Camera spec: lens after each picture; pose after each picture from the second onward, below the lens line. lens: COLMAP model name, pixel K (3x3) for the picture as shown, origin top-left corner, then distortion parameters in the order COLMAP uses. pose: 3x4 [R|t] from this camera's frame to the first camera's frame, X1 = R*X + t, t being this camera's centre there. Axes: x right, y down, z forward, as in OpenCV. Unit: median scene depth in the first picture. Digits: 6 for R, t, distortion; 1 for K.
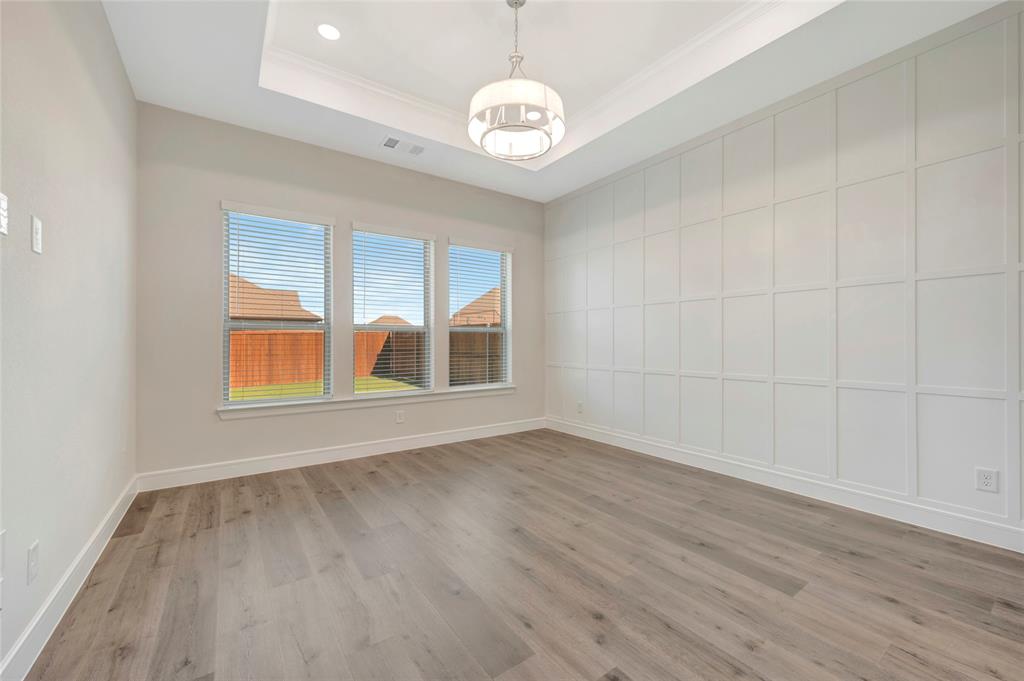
lens RADIAL K [[408.7, 0, 517.6], [0, 408.7, 342.2], [0, 0, 1]] dist [-0.001939, -0.000155]
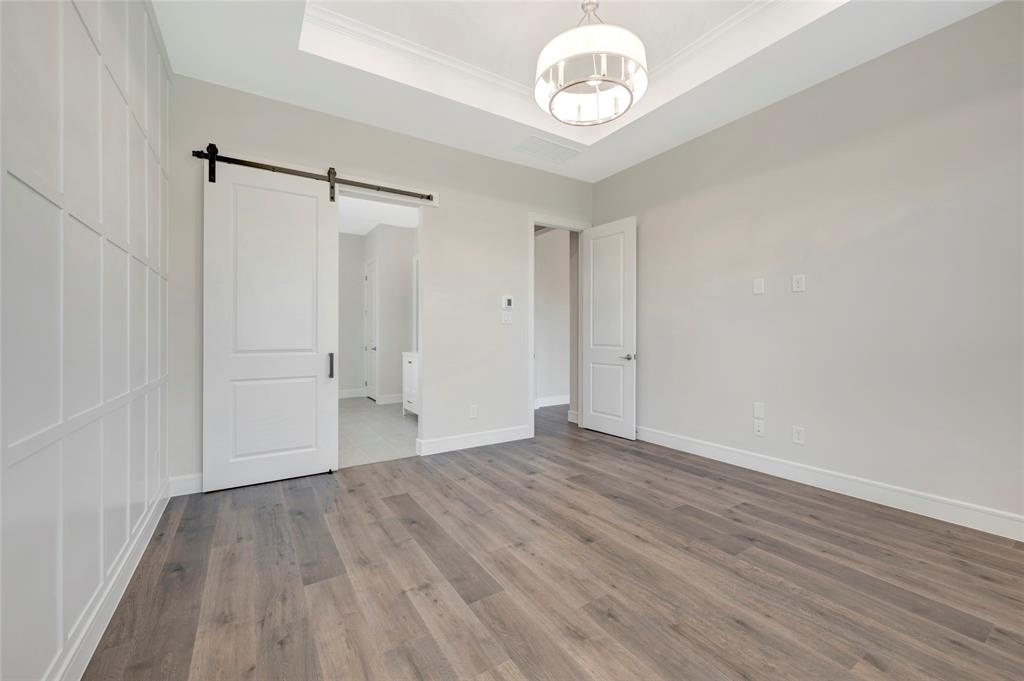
lens RADIAL K [[408.7, 0, 513.9], [0, 408.7, 335.6], [0, 0, 1]] dist [-0.001939, -0.000155]
pose [[-0.998204, 0.005142, 0.059686, 0.083859], [0.005090, 0.999987, -0.001036, -0.000410], [-0.059691, -0.000730, -0.998217, 1.494114]]
